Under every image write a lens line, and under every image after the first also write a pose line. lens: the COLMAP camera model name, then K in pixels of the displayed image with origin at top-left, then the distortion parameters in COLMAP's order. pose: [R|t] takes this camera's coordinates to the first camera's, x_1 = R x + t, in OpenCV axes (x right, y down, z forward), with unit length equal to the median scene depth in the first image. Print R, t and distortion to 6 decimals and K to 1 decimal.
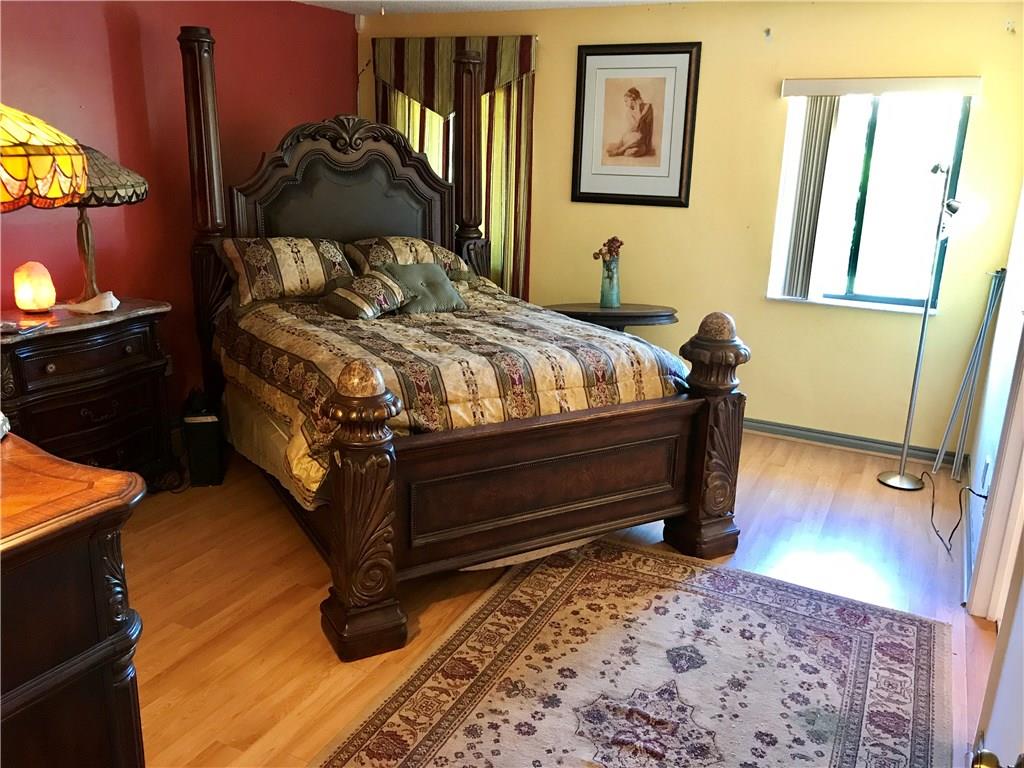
lens RADIAL K [[849.3, 0, 509.4], [0, 849.3, 386.9], [0, 0, 1]] dist [0.026861, -0.042905]
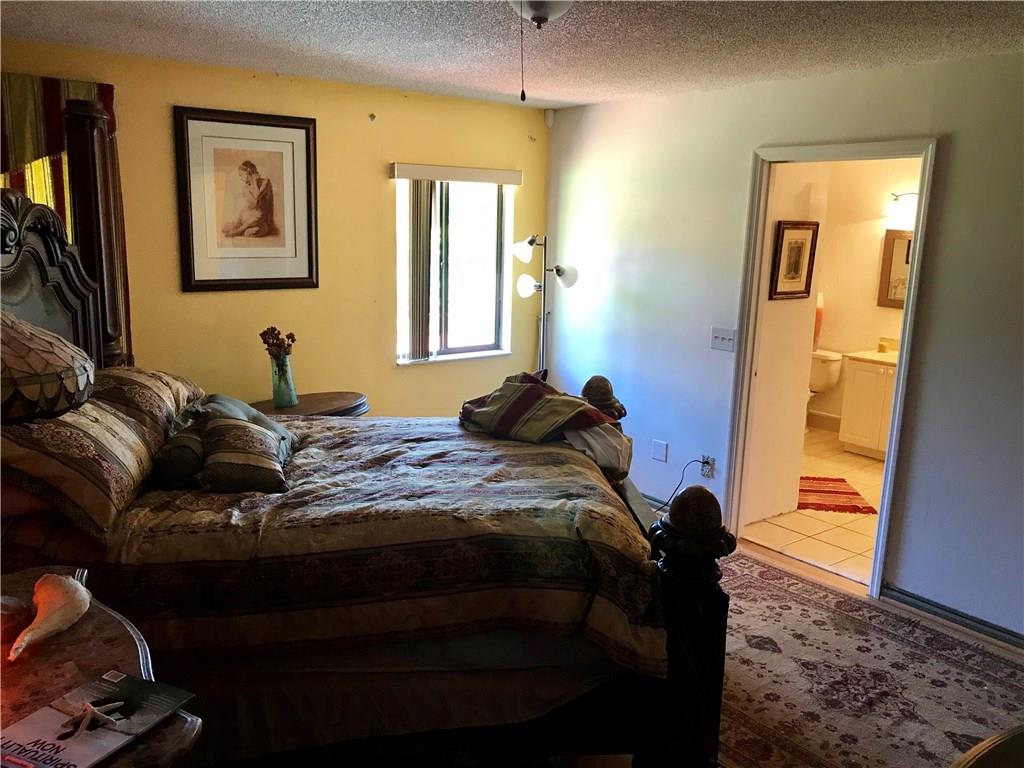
lens RADIAL K [[849.3, 0, 511.5], [0, 849.3, 384.4], [0, 0, 1]] dist [0.026861, -0.042905]
pose [[0.419383, -0.191600, 0.887360, -0.564275], [0.238274, 0.966436, 0.096061, -0.146404], [-0.875981, 0.171148, 0.450960, 0.401232]]
